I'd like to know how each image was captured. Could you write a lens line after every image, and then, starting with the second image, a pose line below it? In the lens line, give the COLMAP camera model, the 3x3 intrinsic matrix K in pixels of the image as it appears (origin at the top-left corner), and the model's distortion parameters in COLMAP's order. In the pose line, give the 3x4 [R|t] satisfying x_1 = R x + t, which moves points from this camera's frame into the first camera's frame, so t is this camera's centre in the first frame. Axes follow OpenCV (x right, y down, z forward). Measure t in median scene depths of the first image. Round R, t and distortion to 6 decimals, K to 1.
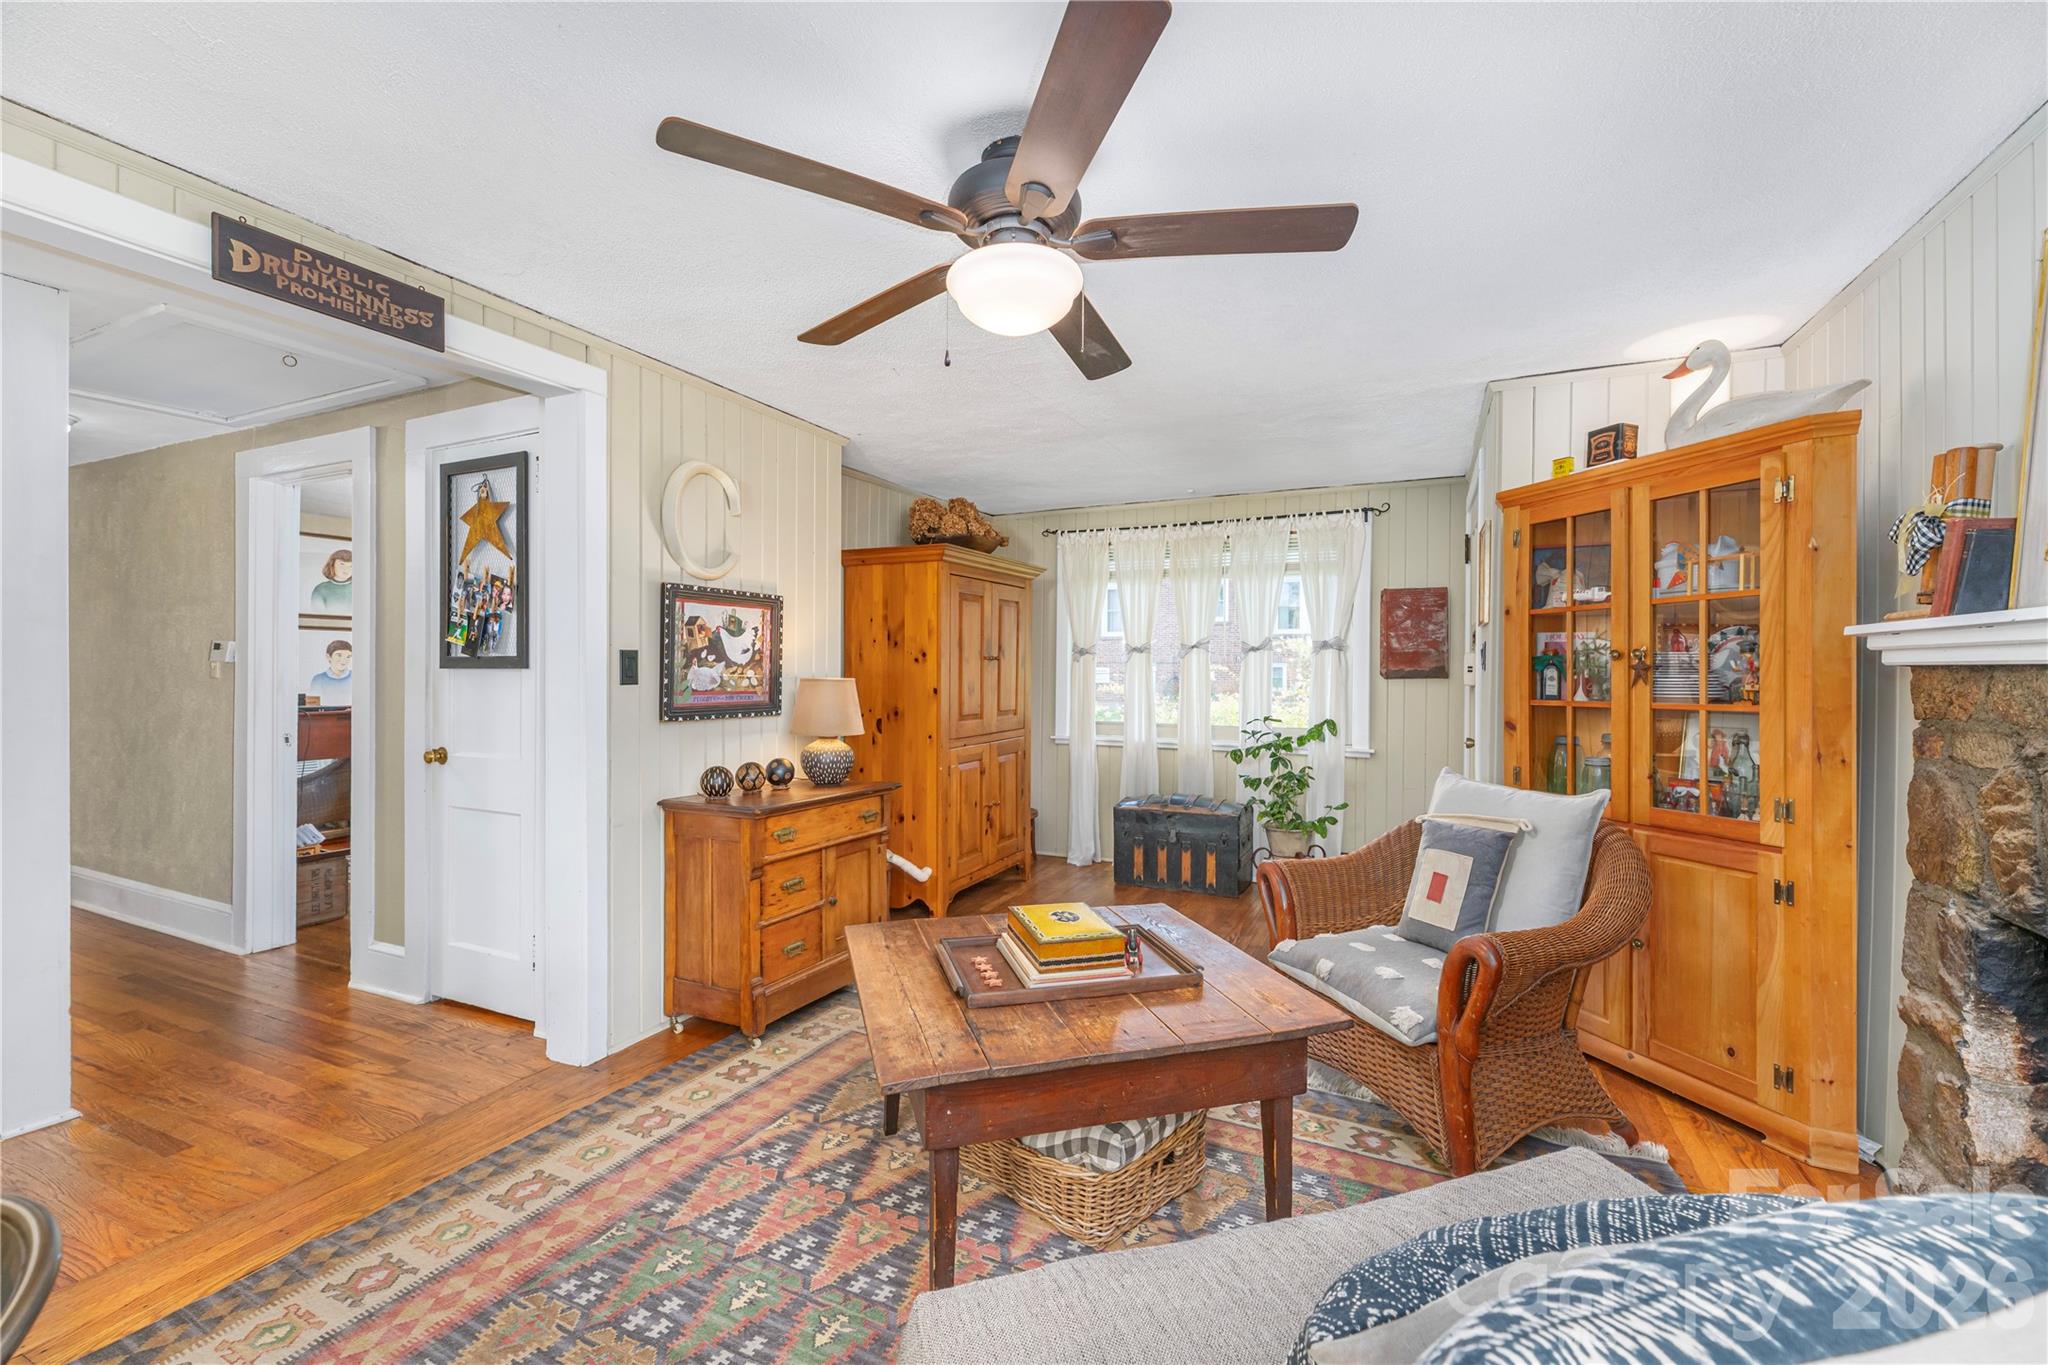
lens RADIAL K [[855.8, 0, 1028.2], [0, 855.8, 676.1], [0, 0, 1]] dist [0.000666, 0.000069]
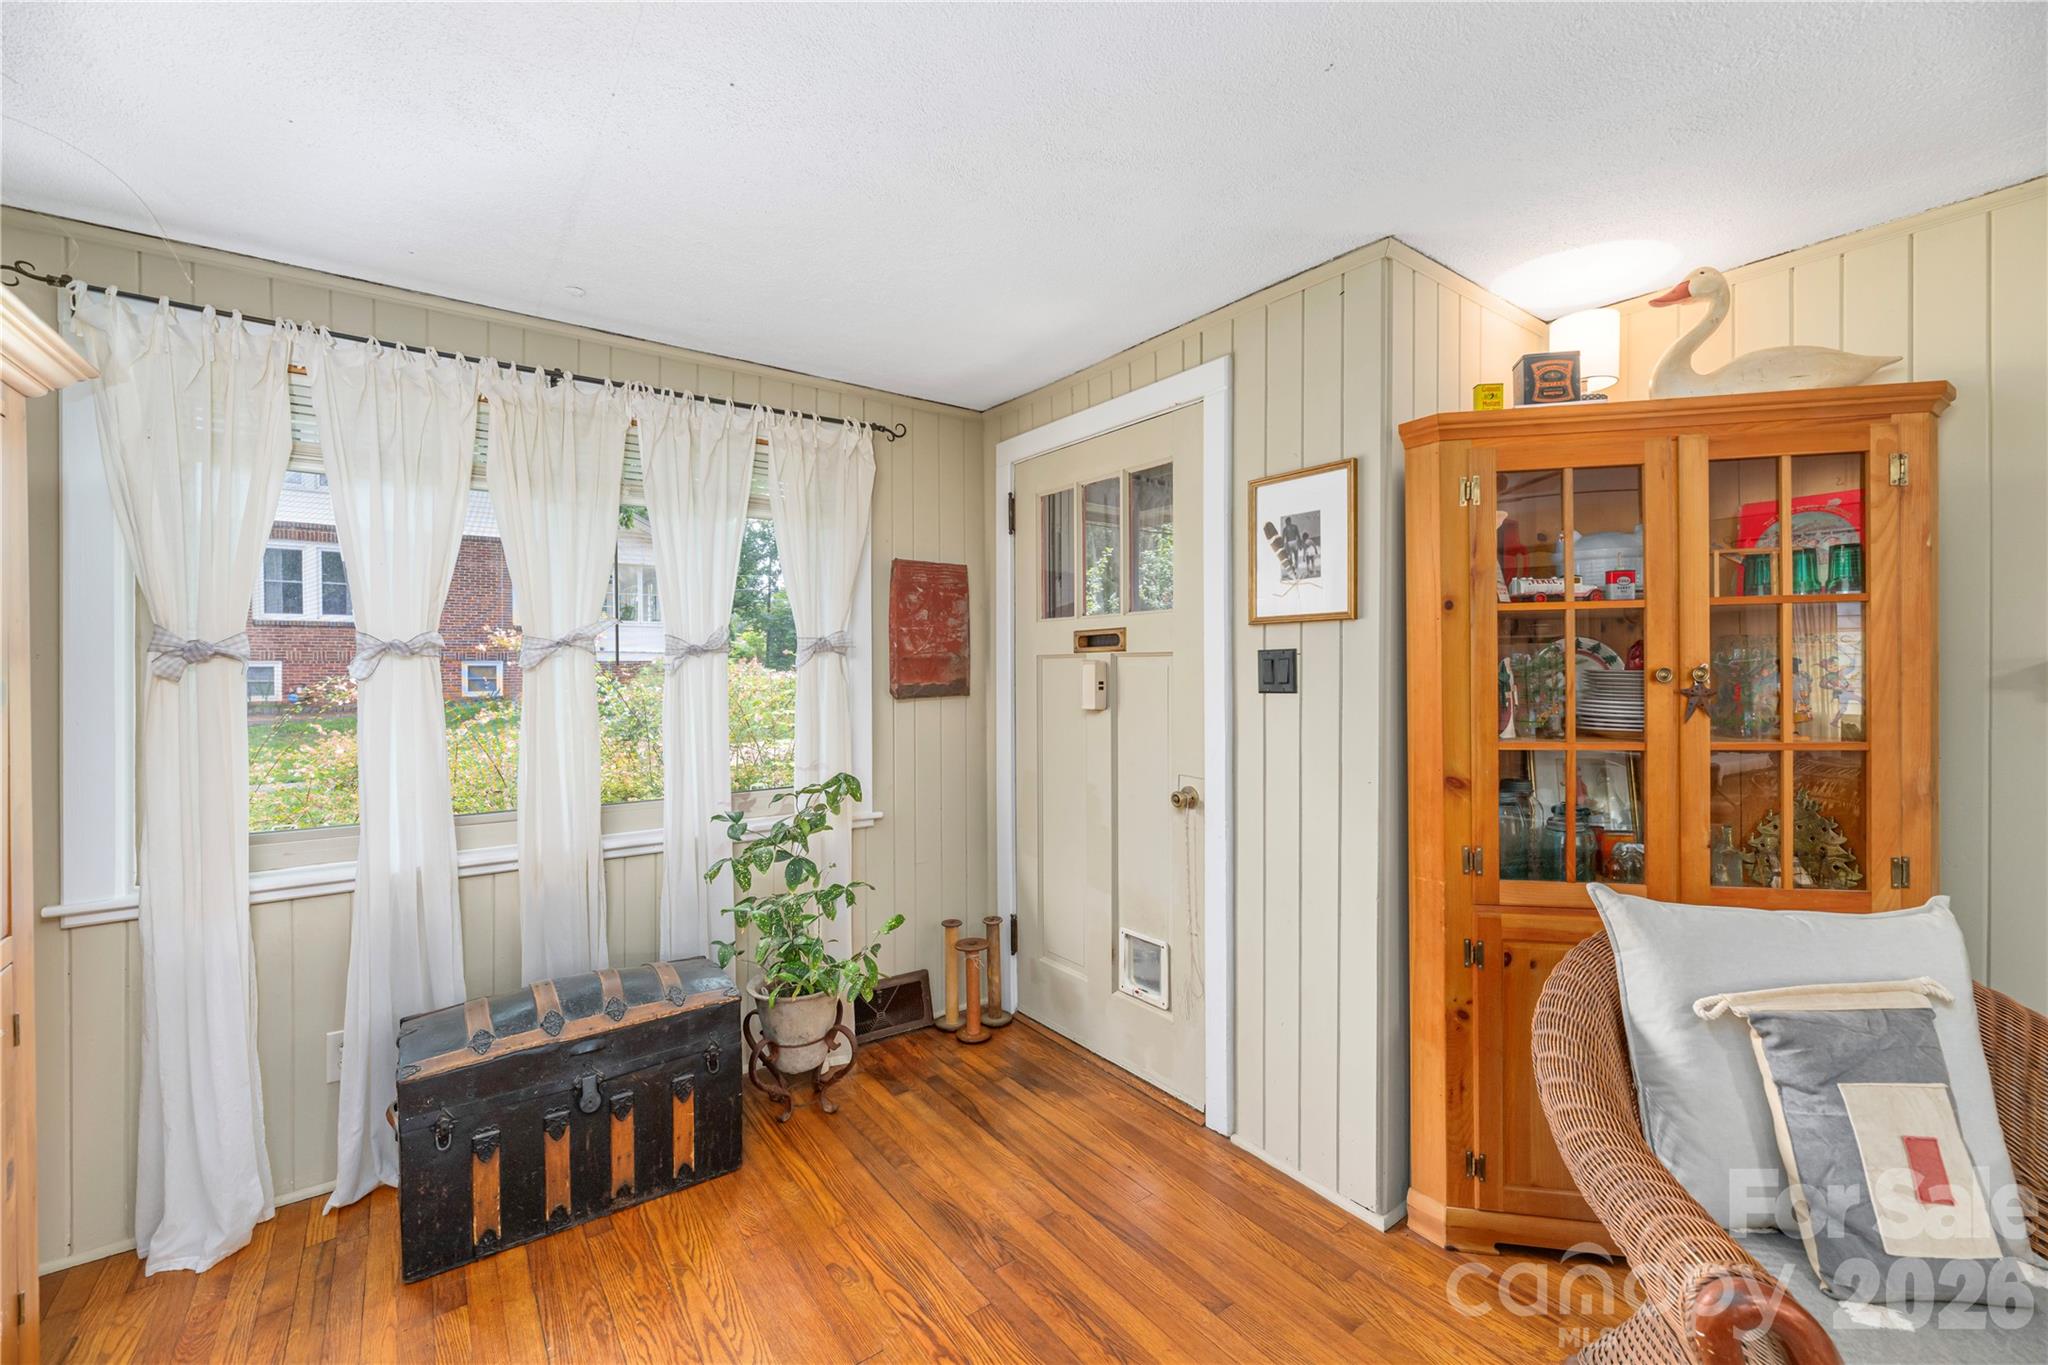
lens RADIAL K [[828.0, 0, 1027.1], [0, 828.0, 672.6], [0, 0, 1]] dist [0.000319, 0.000095]
pose [[0.471032, -0.016415, 0.881964, -0.128581], [0.013518, 0.999844, 0.011390, -0.035444], [-0.882013, 0.006557, 0.471180, 0.970846]]
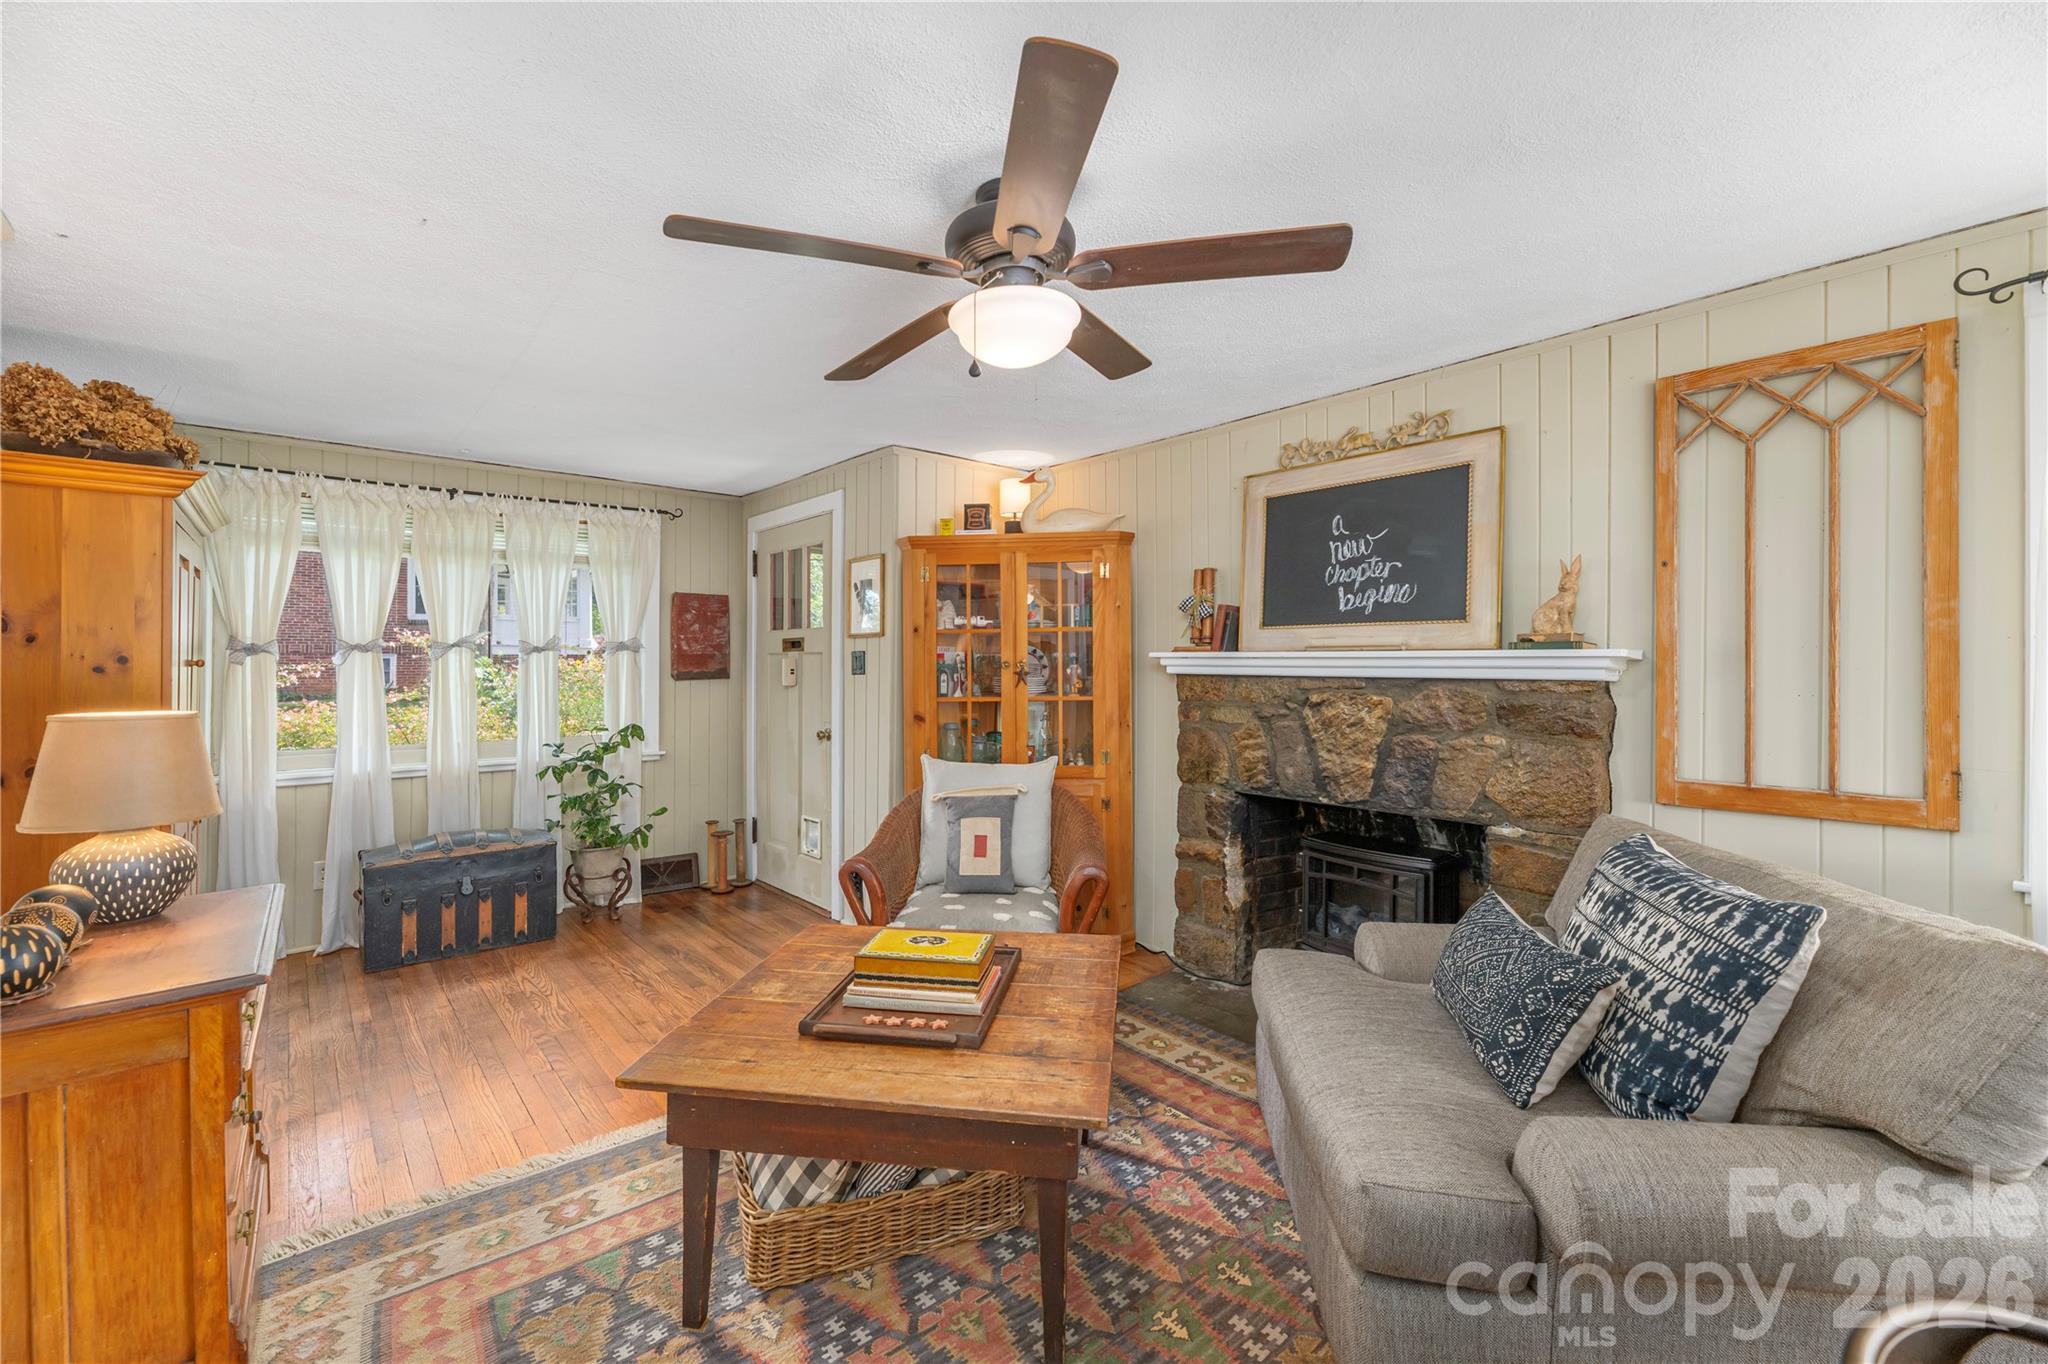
lens RADIAL K [[849.9, 0, 1031.9], [0, 849.9, 660.5], [0, 0, 1]] dist [-0.001426, -0.000378]
pose [[0.398391, -0.003636, 0.917208, -0.532773], [0.007481, 0.999972, 0.000715, -0.028358], [-0.917185, 0.006577, 0.398407, 0.324956]]
